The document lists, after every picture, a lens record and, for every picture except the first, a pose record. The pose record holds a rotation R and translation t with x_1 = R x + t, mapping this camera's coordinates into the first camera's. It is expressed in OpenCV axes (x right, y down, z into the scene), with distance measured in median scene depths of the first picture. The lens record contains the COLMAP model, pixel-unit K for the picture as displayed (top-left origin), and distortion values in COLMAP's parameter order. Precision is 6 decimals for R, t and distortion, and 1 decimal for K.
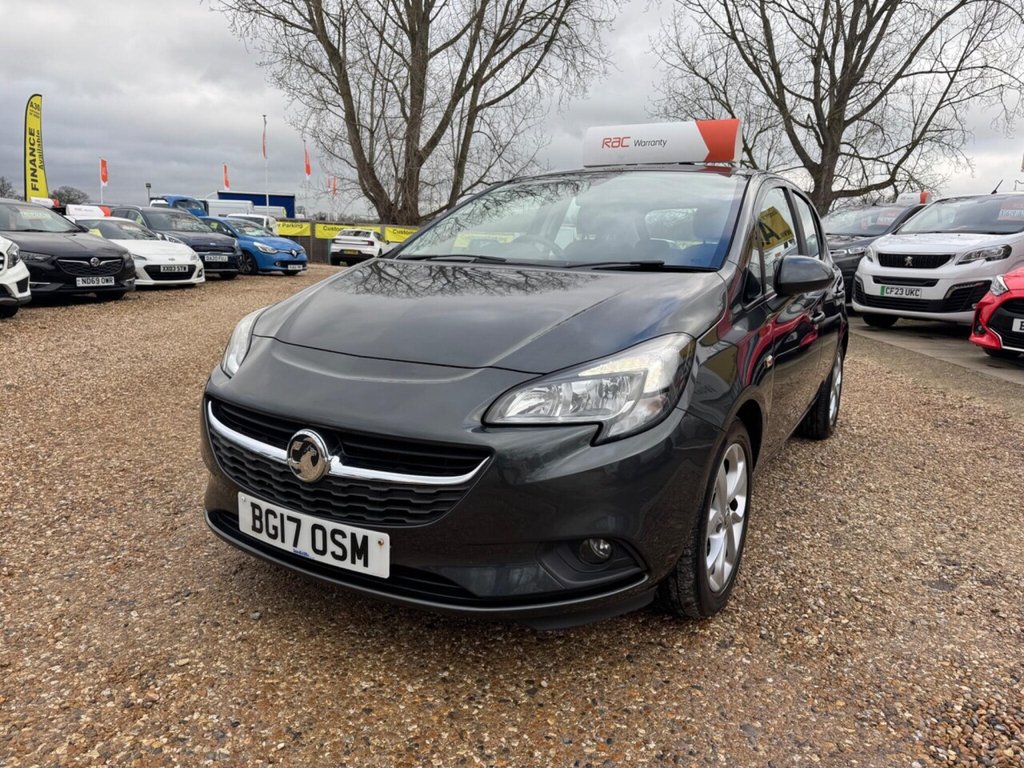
lens RADIAL K [[727.1, 0, 512.1], [0, 727.1, 379.2], [0, 0, 1]] dist [0.027160, -0.028024]
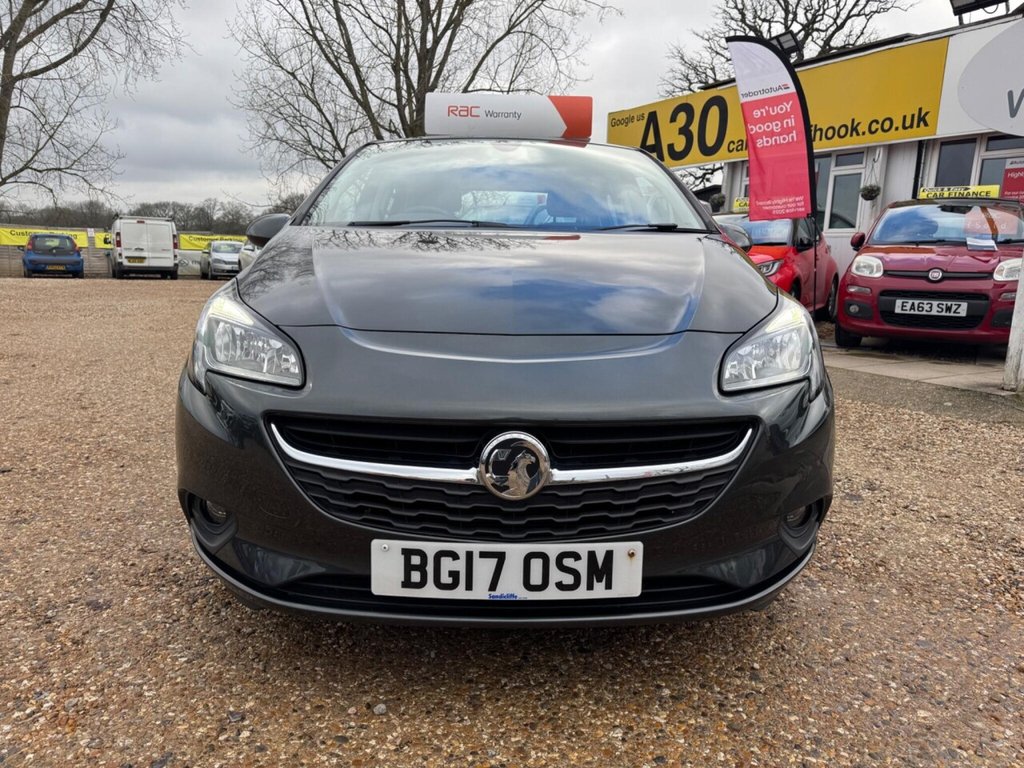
lens RADIAL K [[727.1, 0, 512.6], [0, 727.1, 382.5], [0, 0, 1]] dist [0.027160, -0.028024]
pose [[0.848554, -0.107782, 0.518014, -0.038557], [0.105914, 0.993818, 0.033284, -0.000370], [-0.518399, 0.026622, 0.854724, 0.020484]]
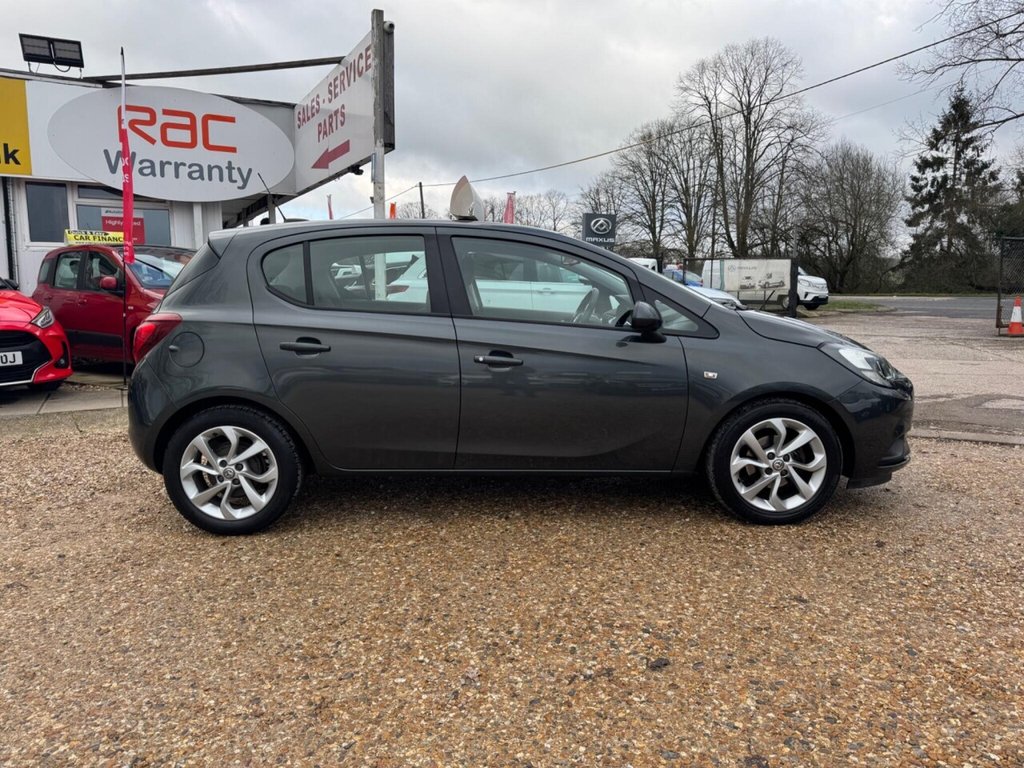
lens RADIAL K [[727.1, 0, 515.5], [0, 727.1, 382.4], [0, 0, 1]] dist [0.027160, -0.028024]
pose [[-0.527852, -0.144693, 0.836921, -0.094300], [0.140442, 0.956948, 0.254022, -0.038439], [-0.837645, 0.251625, -0.484806, 0.179856]]
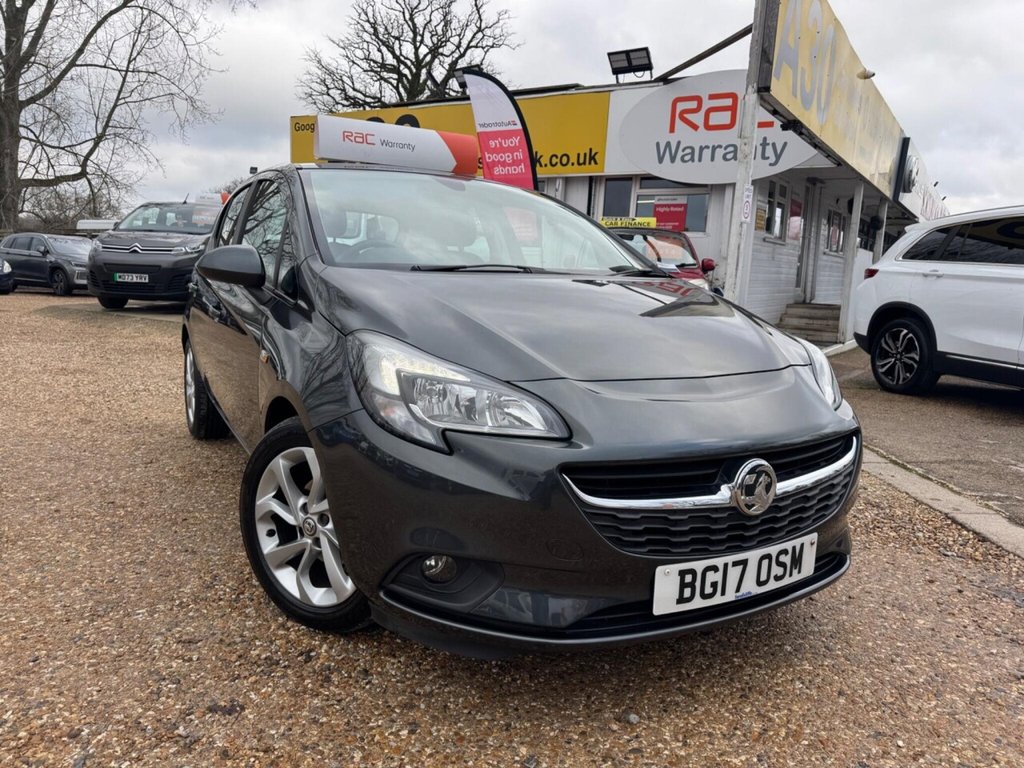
lens RADIAL K [[727.1, 0, 512.1], [0, 727.1, 384.6], [0, 0, 1]] dist [0.027160, -0.028024]
pose [[0.498367, -0.151082, 0.853701, -0.070323], [0.138939, 0.985890, 0.093366, -0.008959], [-0.855761, 0.072082, 0.512326, 0.045140]]
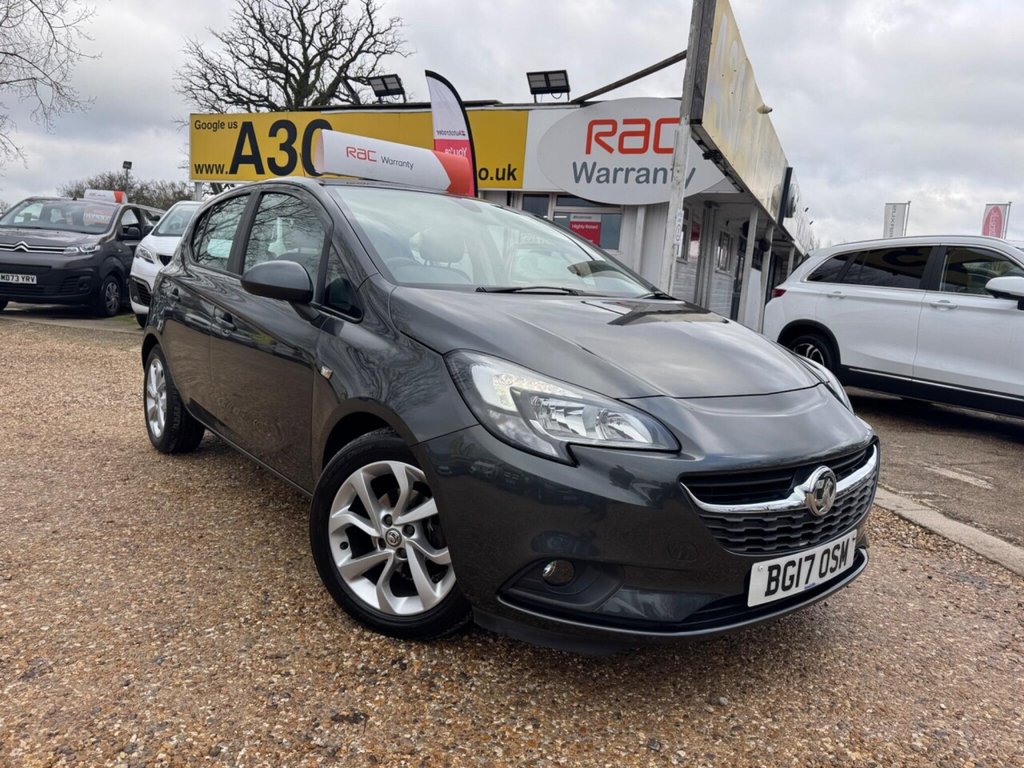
lens RADIAL K [[727.1, 0, 512.6], [0, 727.1, 382.6], [0, 0, 1]] dist [0.027160, -0.028024]
pose [[0.355519, -0.138161, 0.924401, -0.081740], [0.122156, 0.987400, 0.100596, -0.012444], [-0.926652, 0.077157, 0.367916, 0.058778]]
